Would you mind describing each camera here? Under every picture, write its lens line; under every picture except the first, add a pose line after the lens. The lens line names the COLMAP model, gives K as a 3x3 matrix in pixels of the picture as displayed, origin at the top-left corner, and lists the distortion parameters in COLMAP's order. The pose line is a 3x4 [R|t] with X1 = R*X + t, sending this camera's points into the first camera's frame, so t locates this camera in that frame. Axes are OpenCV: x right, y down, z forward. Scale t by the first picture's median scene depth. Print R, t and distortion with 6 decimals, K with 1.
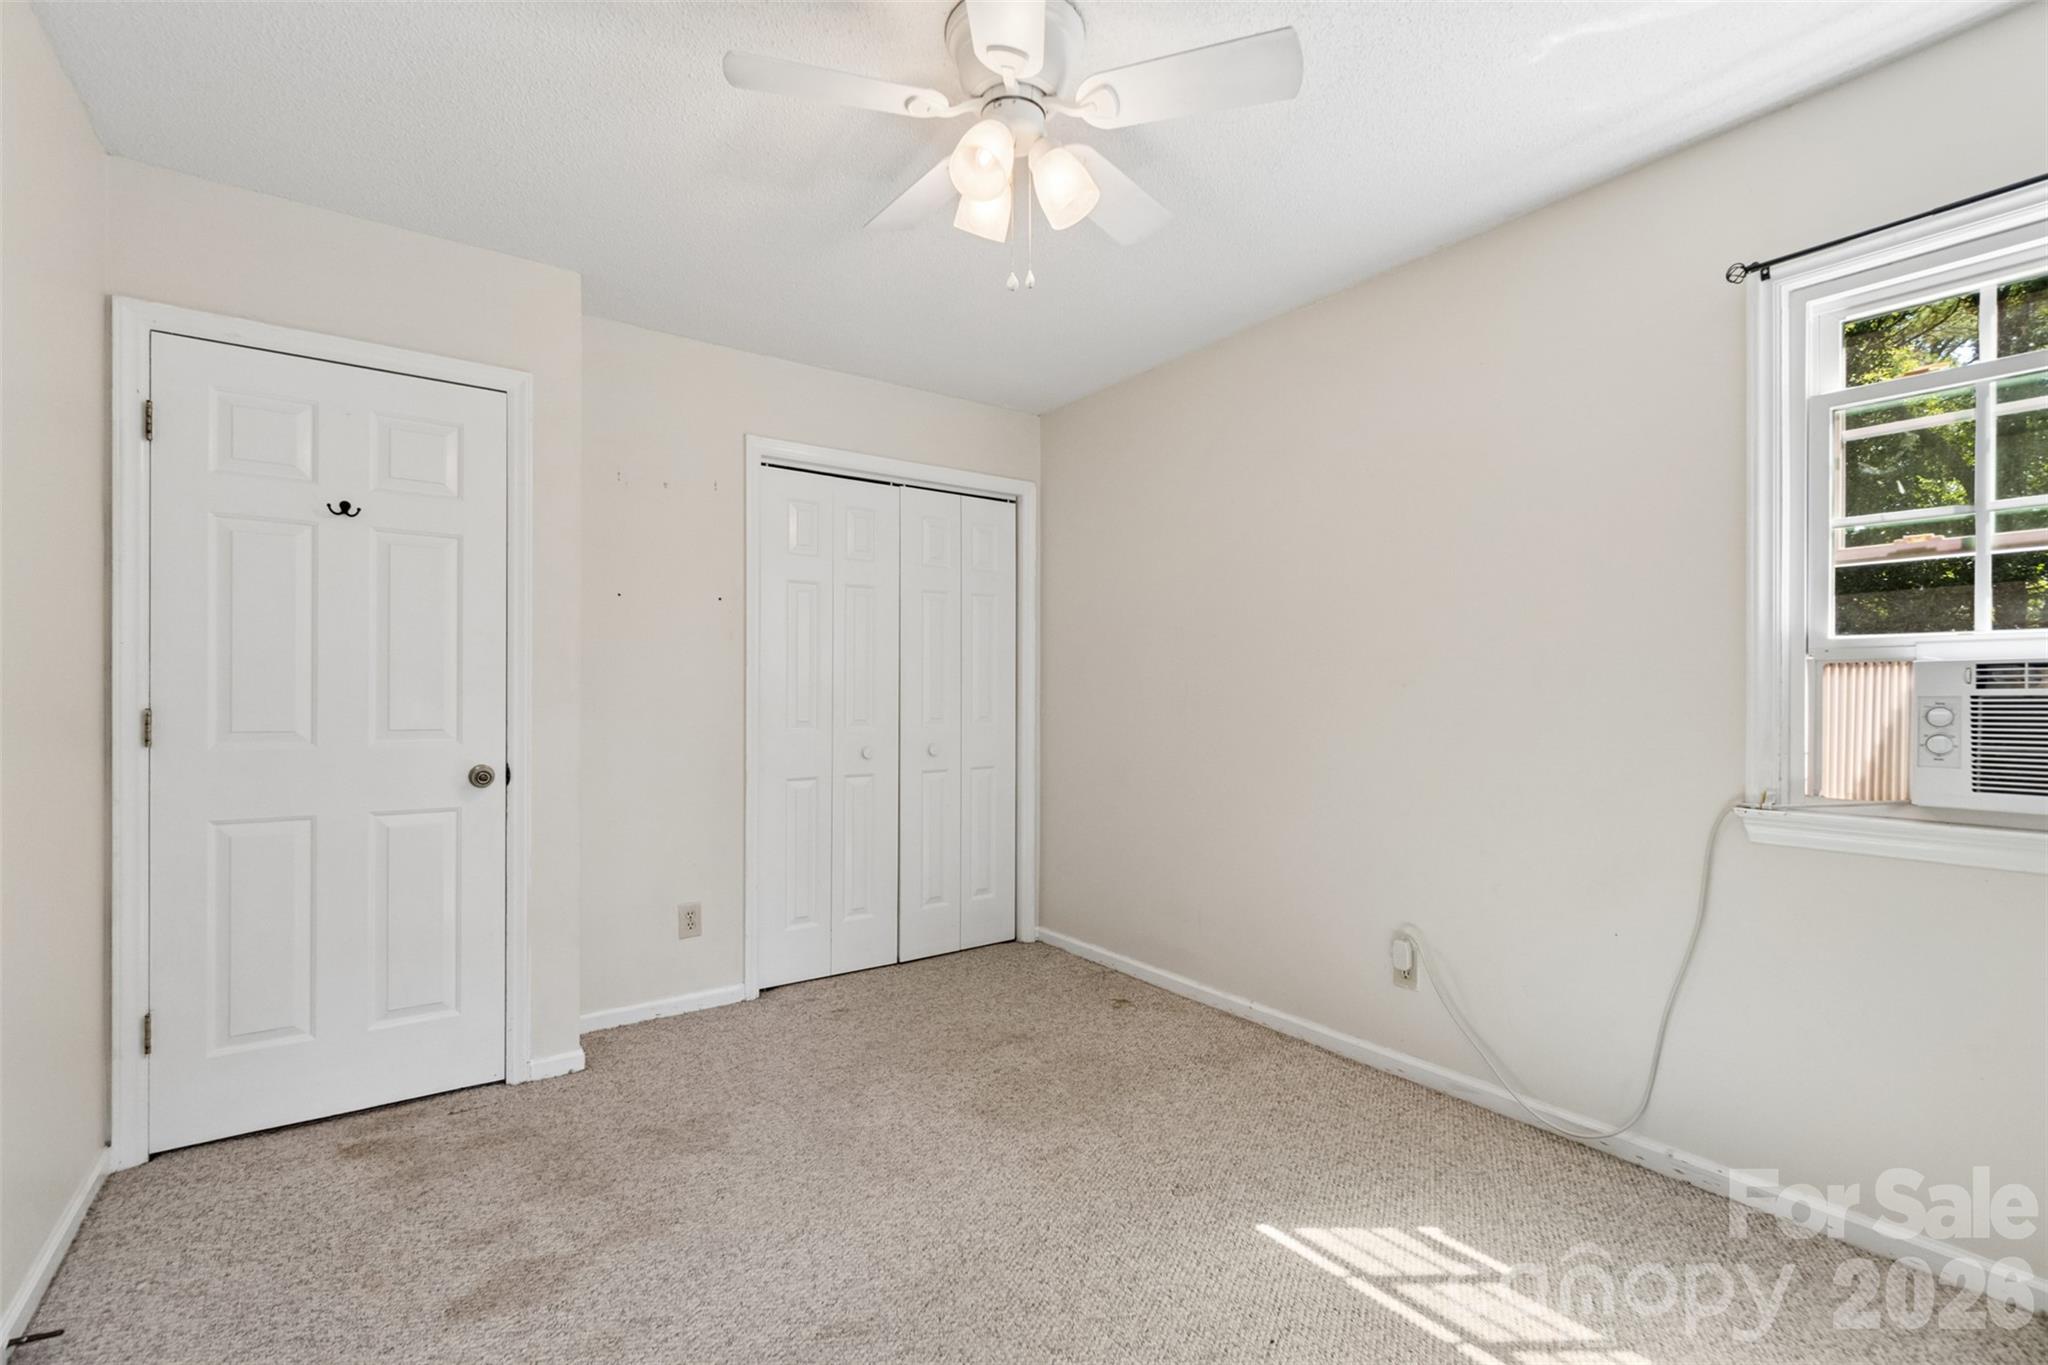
lens RADIAL K [[890.7, 0, 1009.8], [0, 890.7, 697.2], [0, 0, 1]] dist [-0.008735, 0.002026]
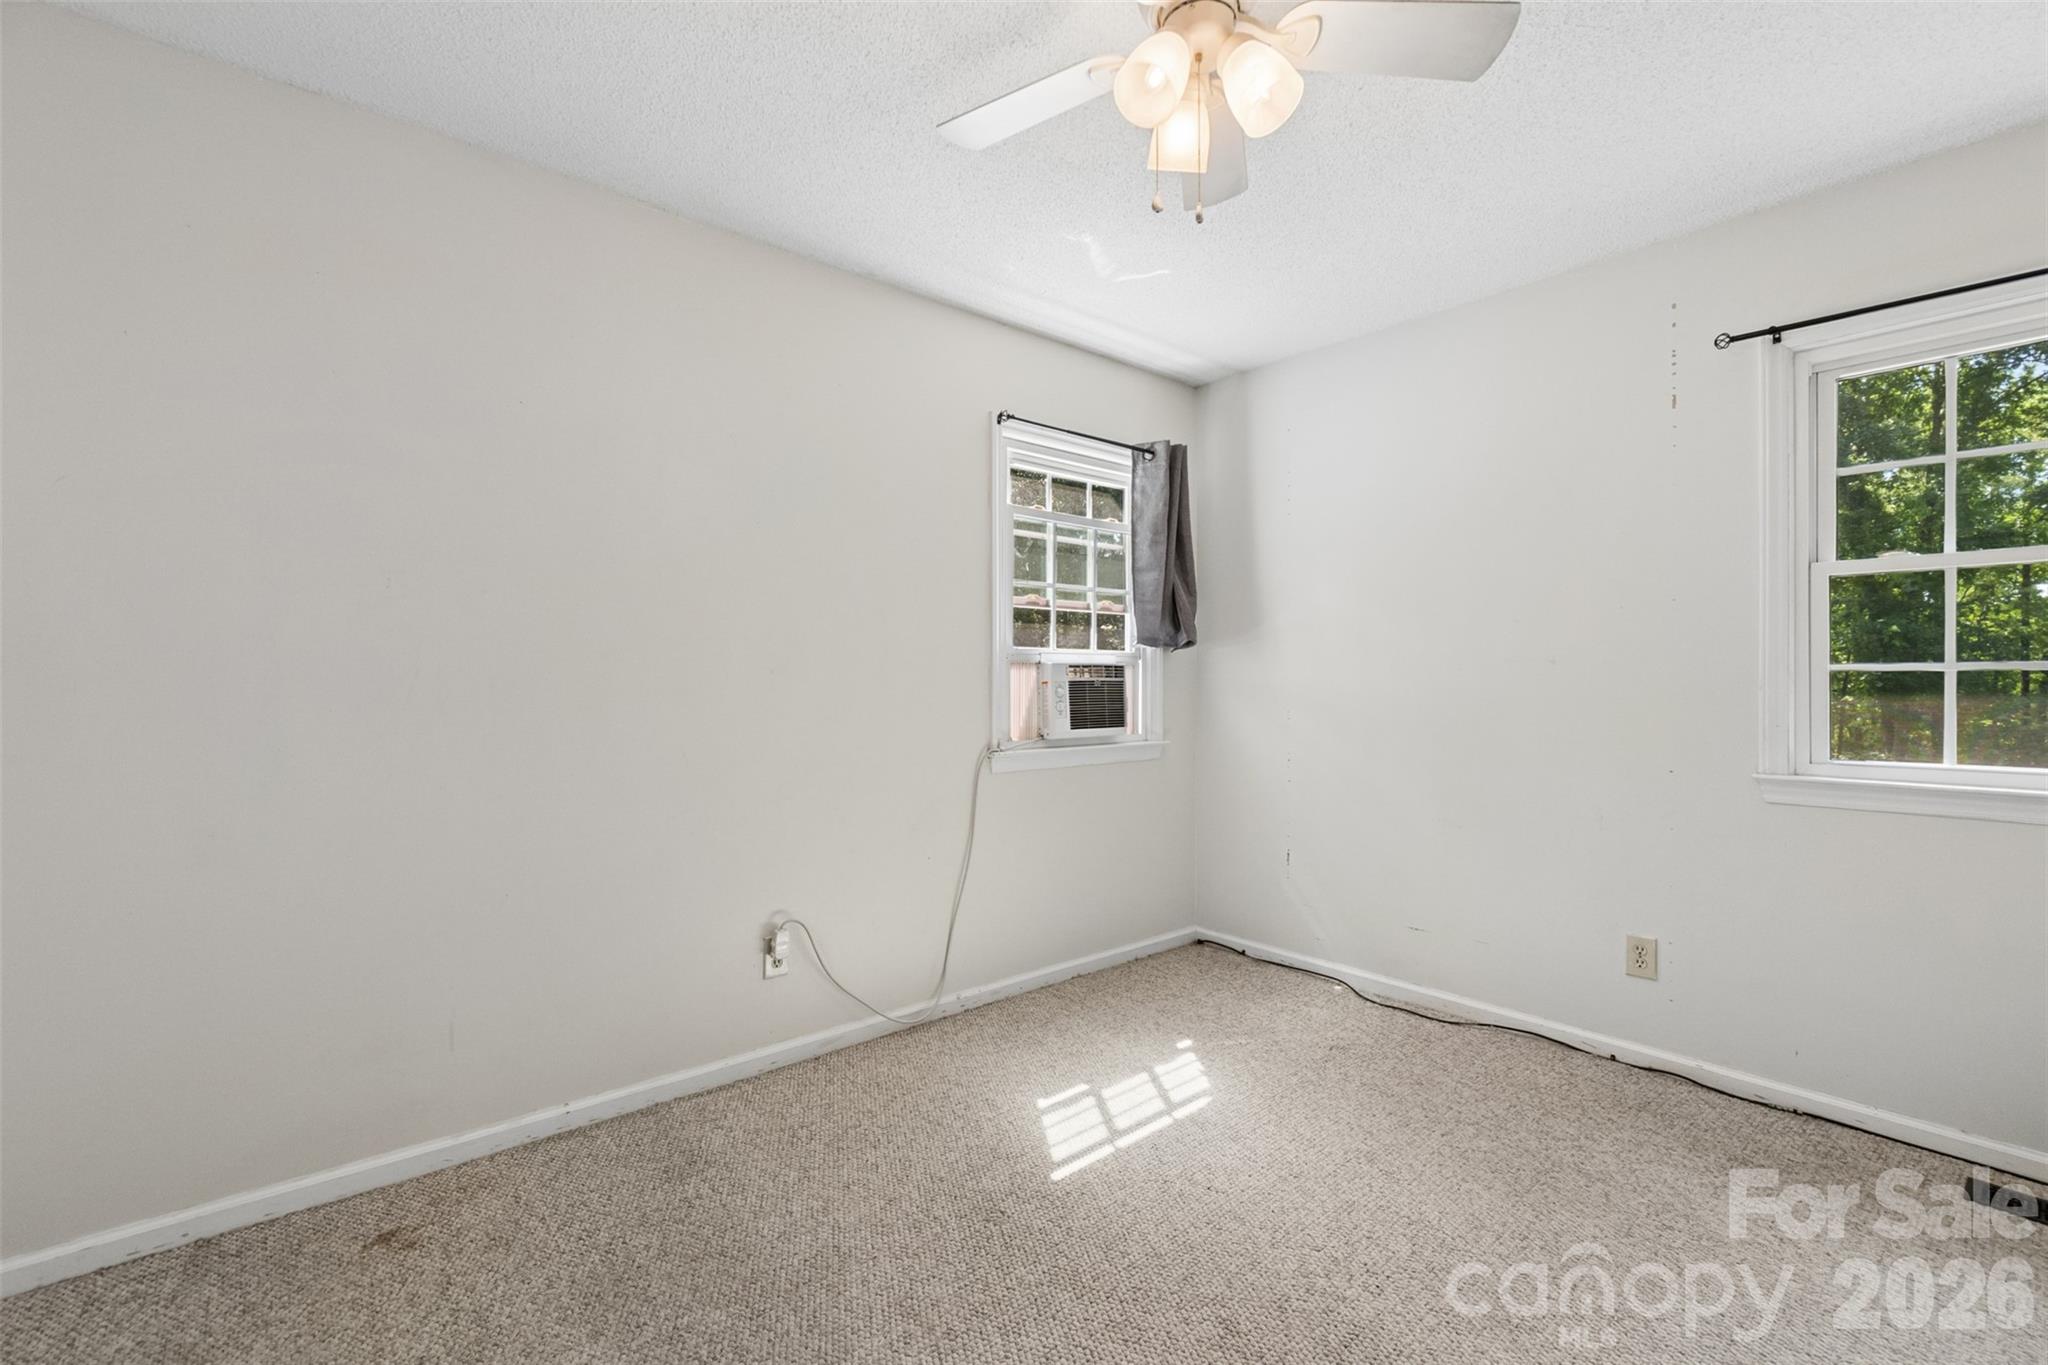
lens RADIAL K [[890.7, 0, 1006.0], [0, 890.7, 676.4], [0, 0, 1]] dist [-0.008735, 0.002026]
pose [[-0.083836, 0.003907, 0.996472, -0.750457], [0.002557, 0.999990, -0.003706, -0.004431], [-0.996476, 0.002237, -0.083845, 1.097528]]
